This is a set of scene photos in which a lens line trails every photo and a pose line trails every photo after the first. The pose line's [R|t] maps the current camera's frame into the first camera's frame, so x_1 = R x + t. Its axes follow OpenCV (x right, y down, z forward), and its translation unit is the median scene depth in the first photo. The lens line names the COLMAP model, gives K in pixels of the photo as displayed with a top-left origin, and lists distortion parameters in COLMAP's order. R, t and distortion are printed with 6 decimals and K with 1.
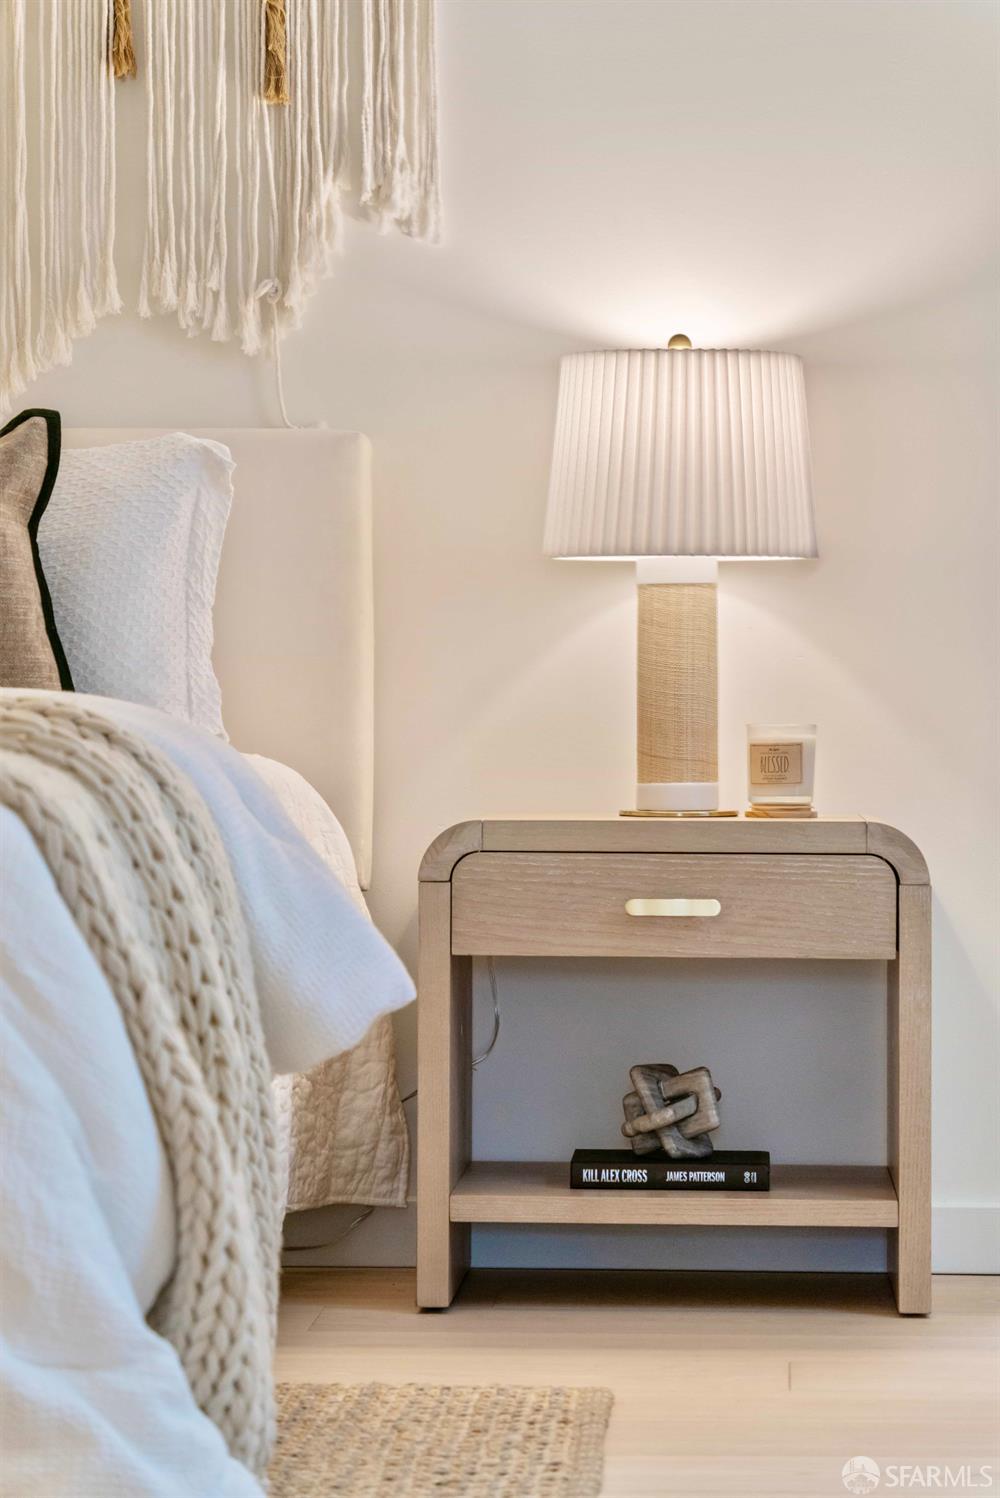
lens RADIAL K [[3802.5, 0, 500.0], [0, 3802.5, 749.0], [0, 0, 1]] dist [0.127273, -0.178347]
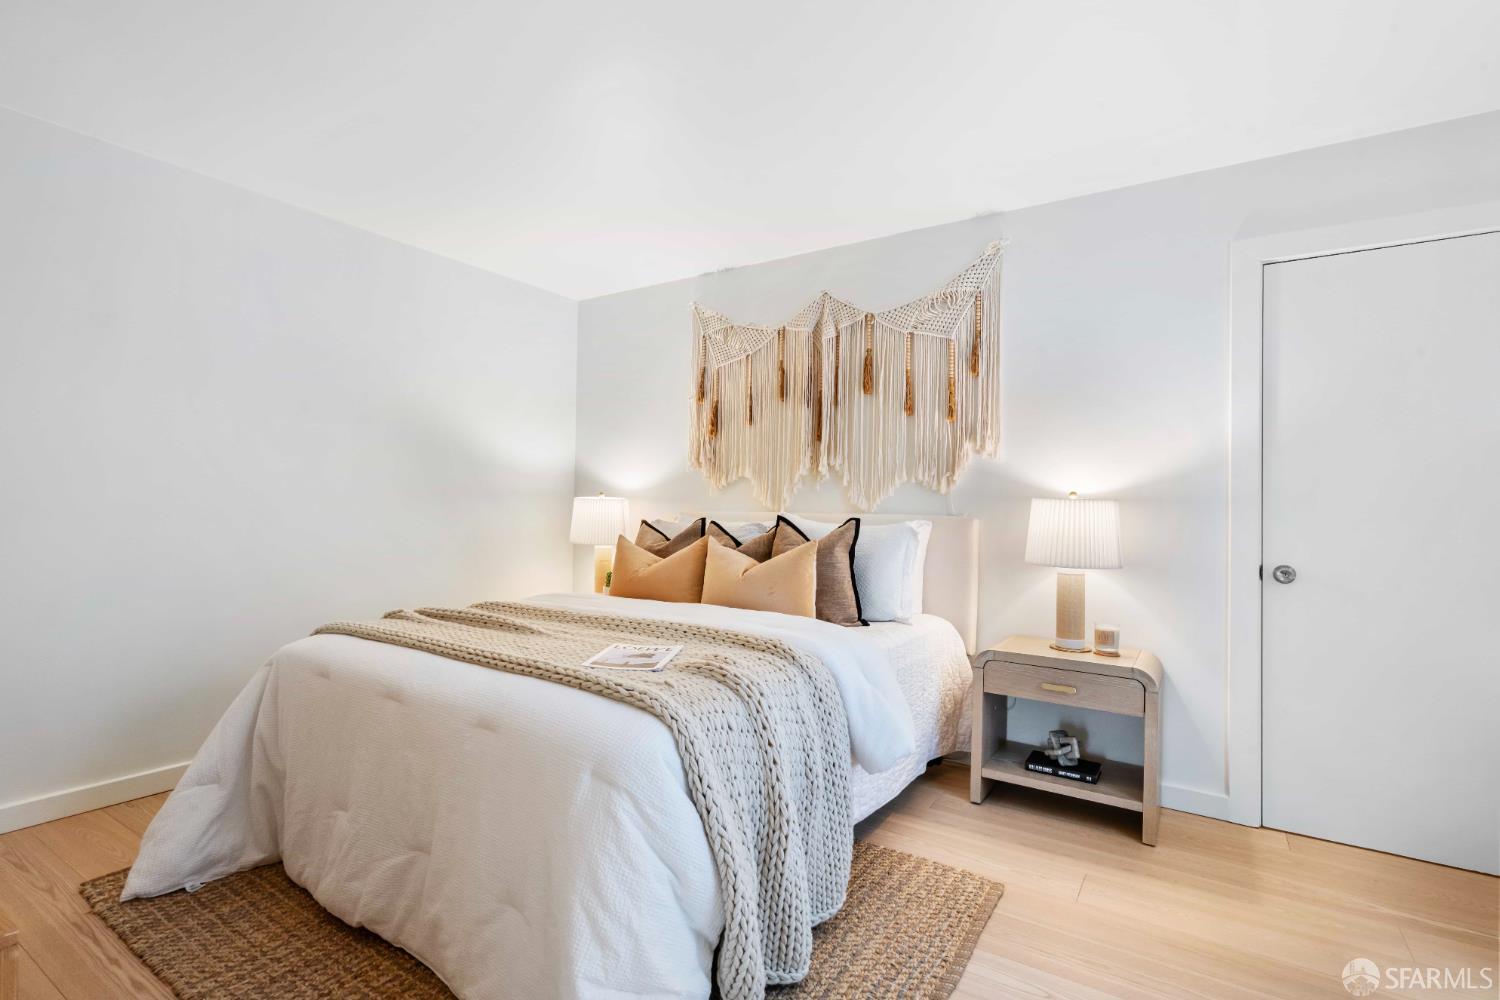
lens RADIAL K [[709.2, 0, 747.8], [0, 709.2, 508.2], [0, 0, 1]] dist [-0.014135, -0.000042]
pose [[0.877013, 0.020242, -0.480039, 0.091138], [-0.031285, 0.999398, -0.015016, -0.080270], [0.479446, 0.028187, 0.877119, 0.382479]]
